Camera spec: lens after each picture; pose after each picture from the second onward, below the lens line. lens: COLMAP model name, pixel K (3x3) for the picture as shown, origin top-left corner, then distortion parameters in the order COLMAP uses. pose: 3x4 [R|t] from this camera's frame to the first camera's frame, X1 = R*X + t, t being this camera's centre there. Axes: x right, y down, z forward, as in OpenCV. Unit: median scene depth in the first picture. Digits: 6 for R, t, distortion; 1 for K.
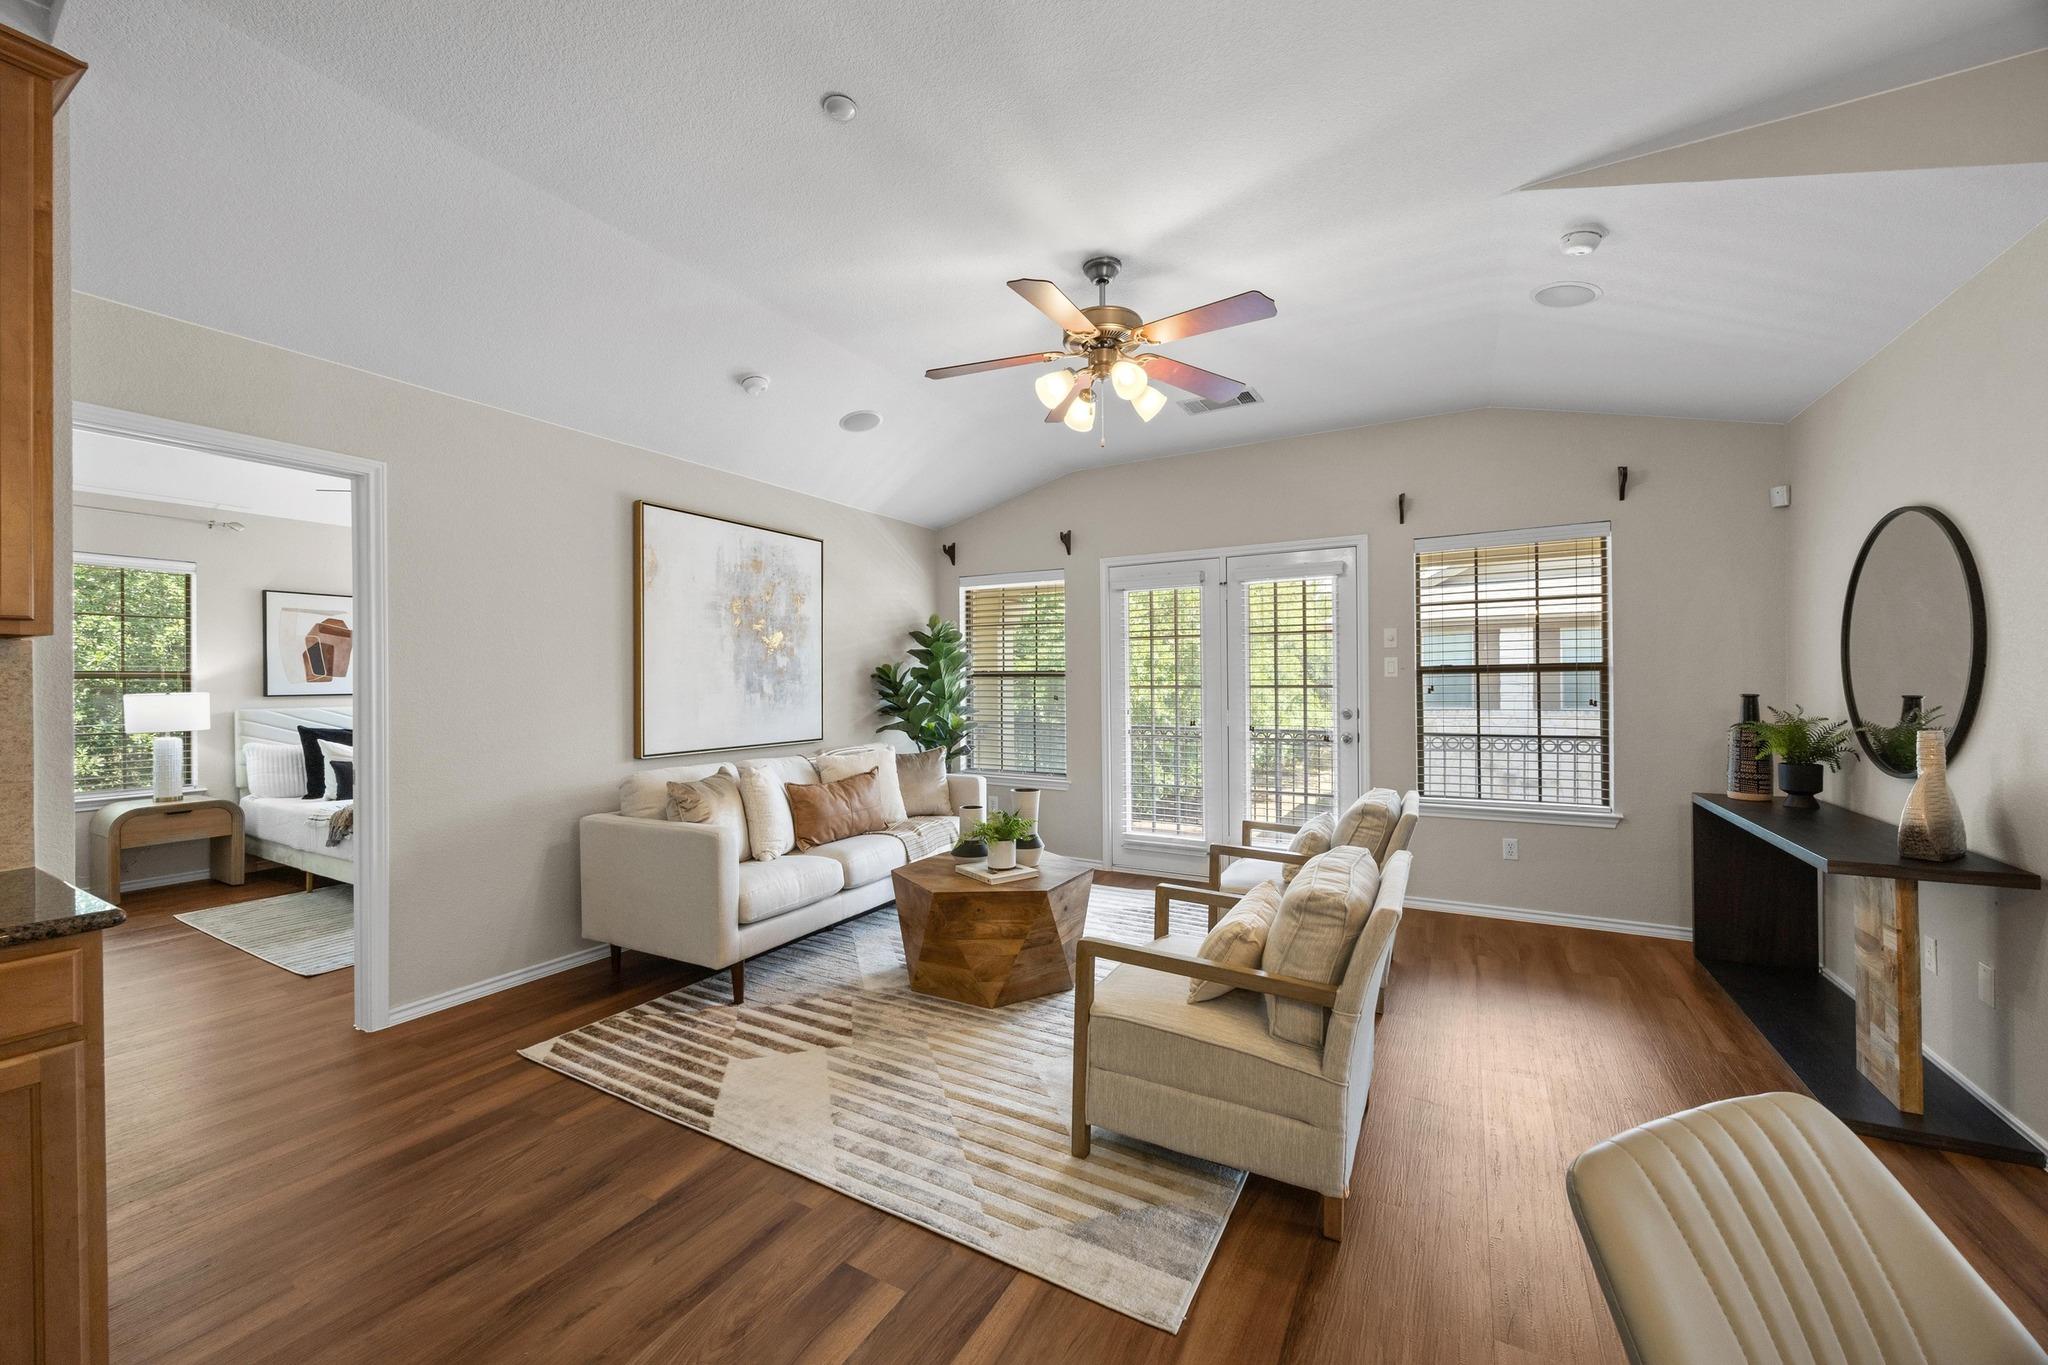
lens RADIAL K [[785.7, 0, 1013.8], [0, 785.7, 680.7], [0, 0, 1]] dist [-0.002980, -0.000204]
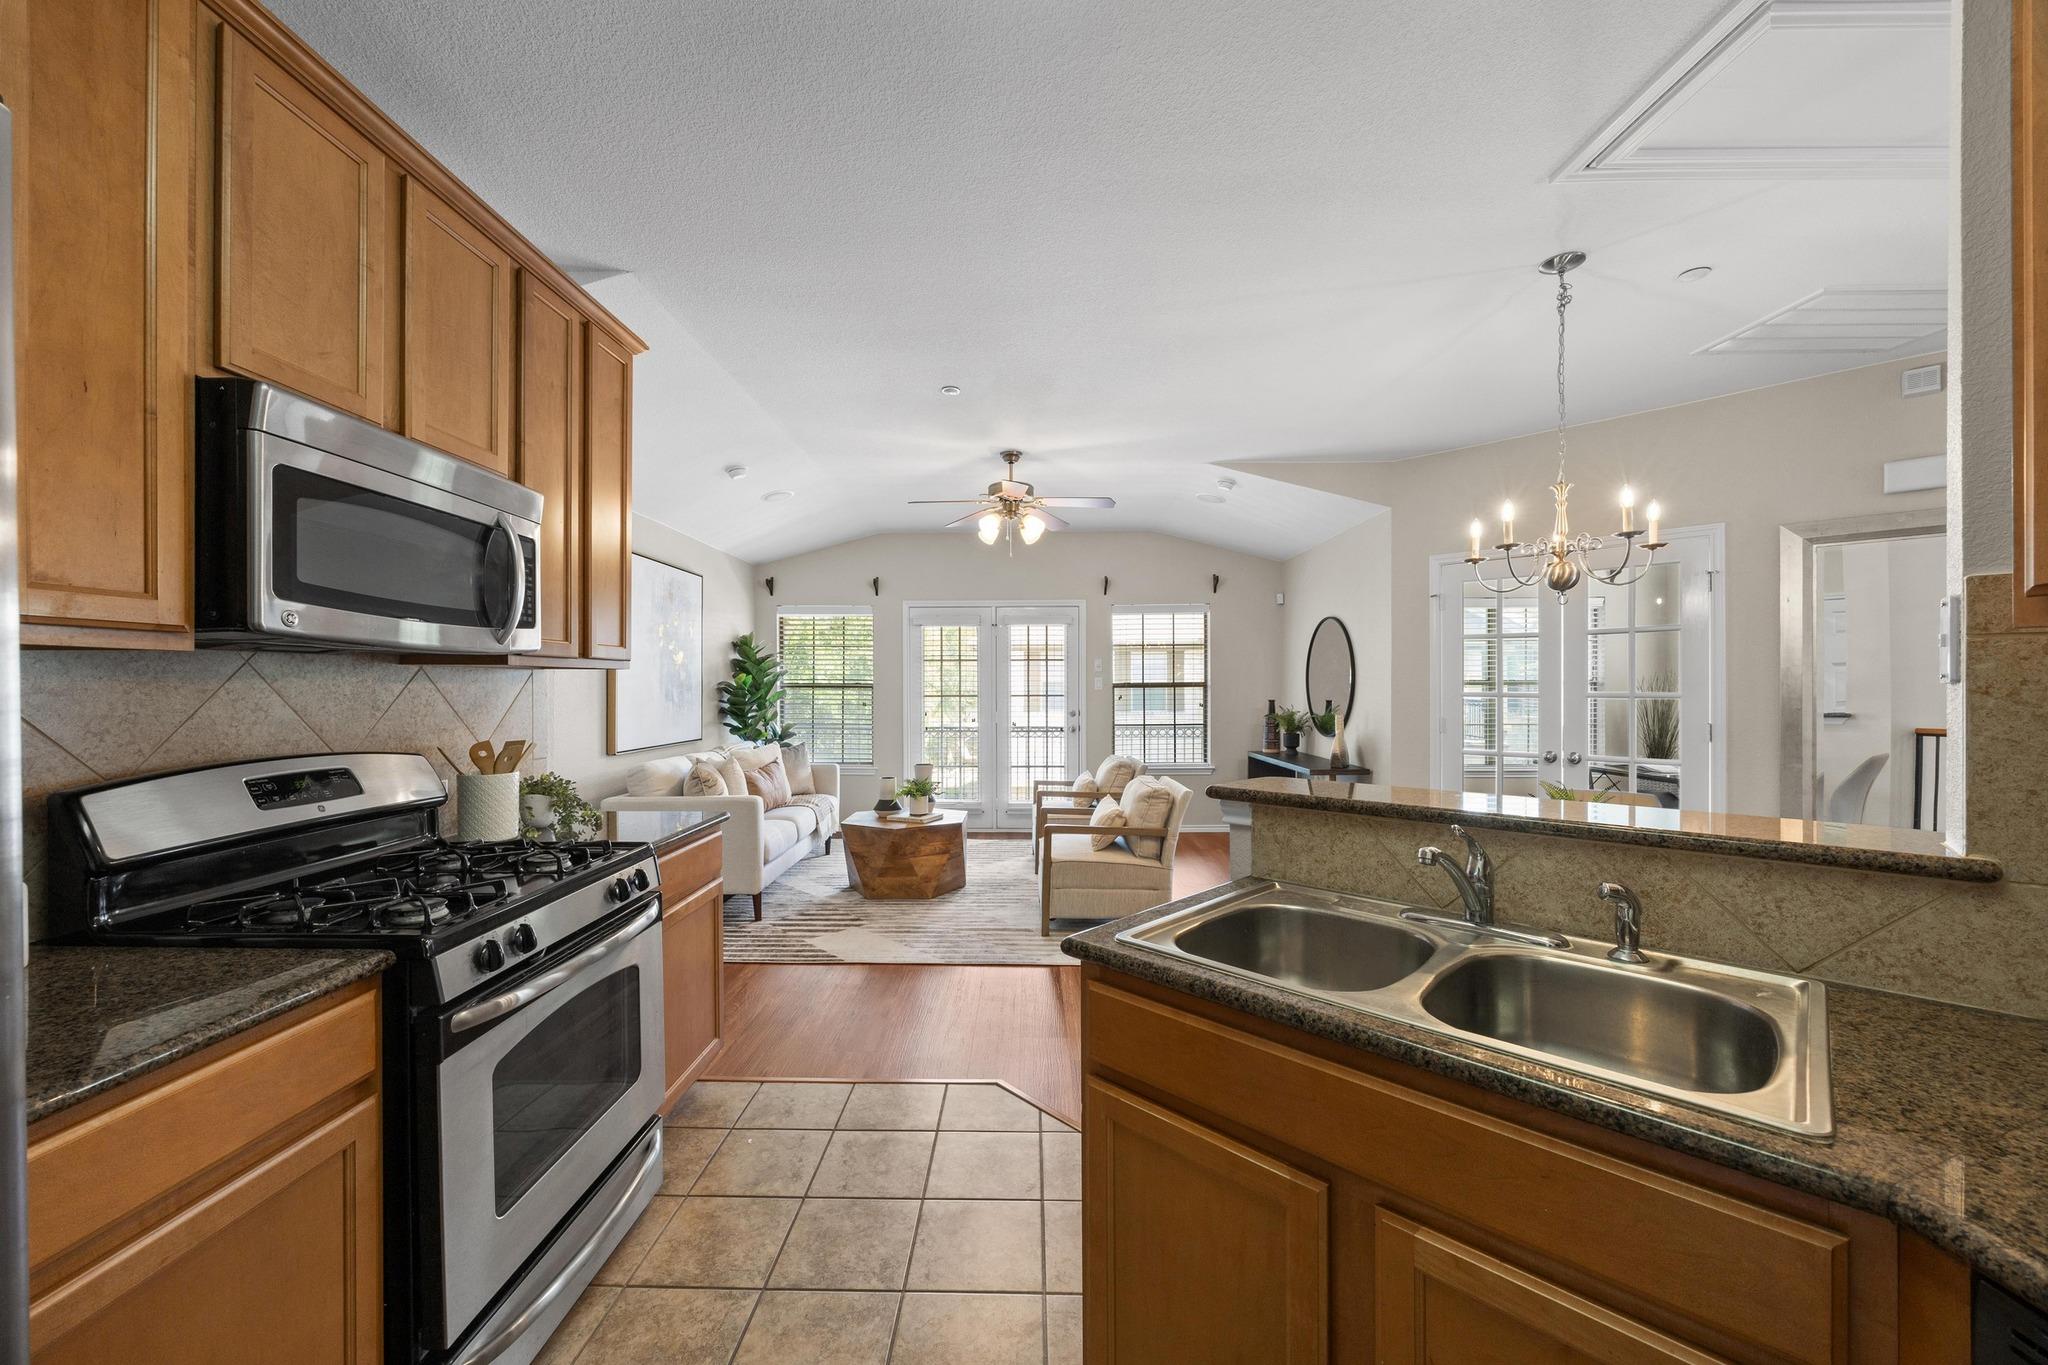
lens RADIAL K [[786.3, 0, 1012.4], [0, 786.3, 687.7], [0, 0, 1]] dist [-0.000164, 0.000121]
pose [[0.877774, 0.004142, 0.479058, -0.482267], [-0.003824, 0.999991, -0.001641, -0.006251], [-0.479060, -0.000392, 0.877782, -0.355174]]
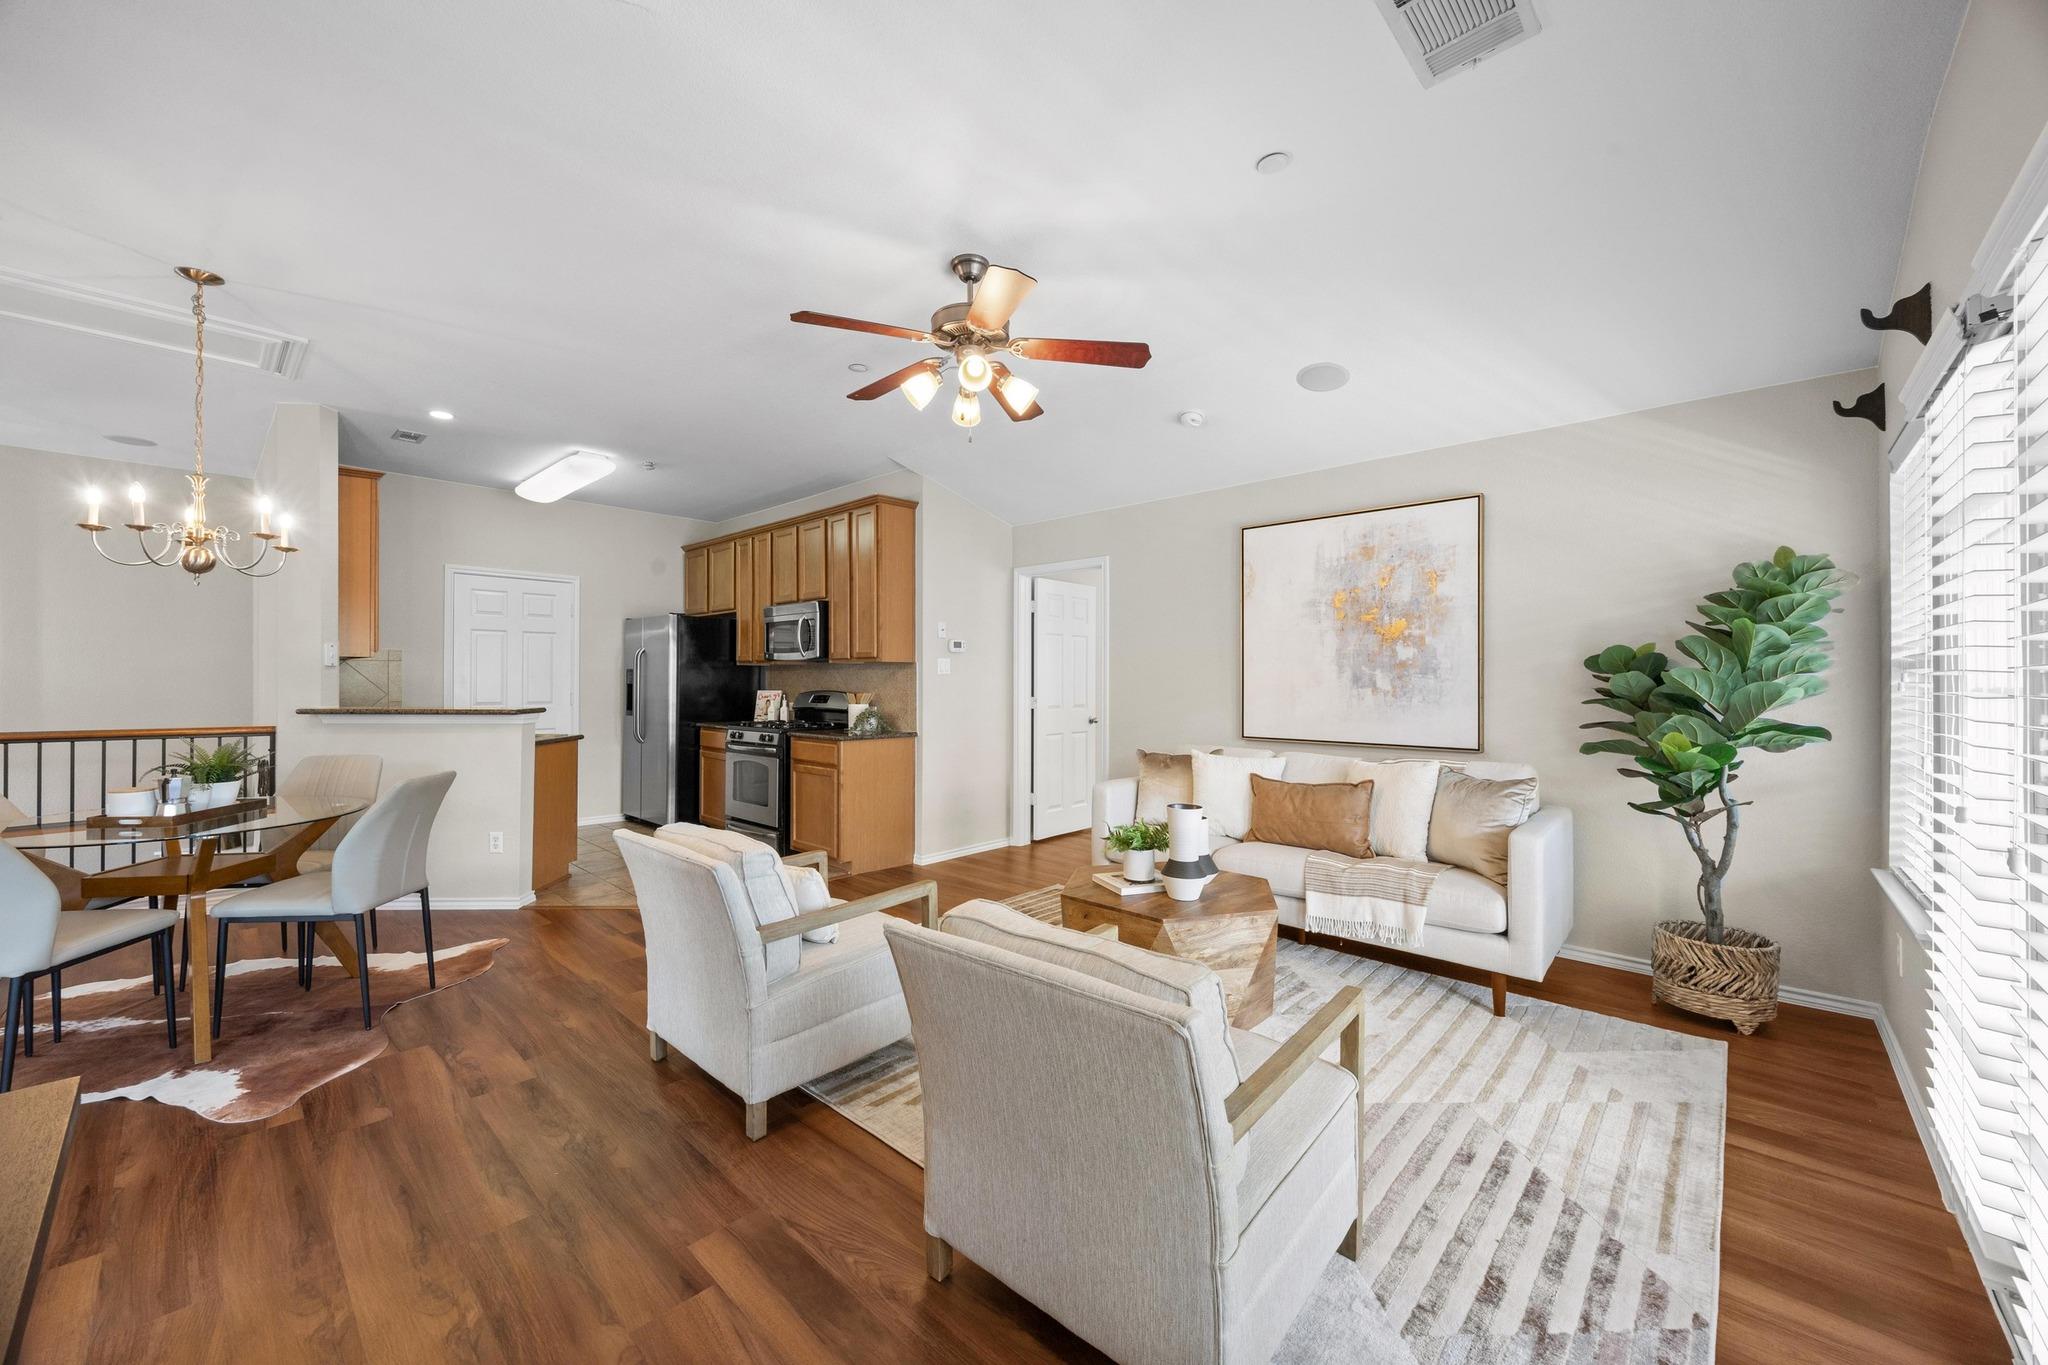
lens RADIAL K [[773.4, 0, 1015.5], [0, 773.4, 681.2], [0, 0, 1]] dist [-0.003037, -0.000527]
pose [[-0.230667, 0.004722, -0.973021, 0.723616], [-0.002363, 0.999983, 0.005413, 0.003603], [0.973030, 0.003548, -0.230651, 0.867998]]
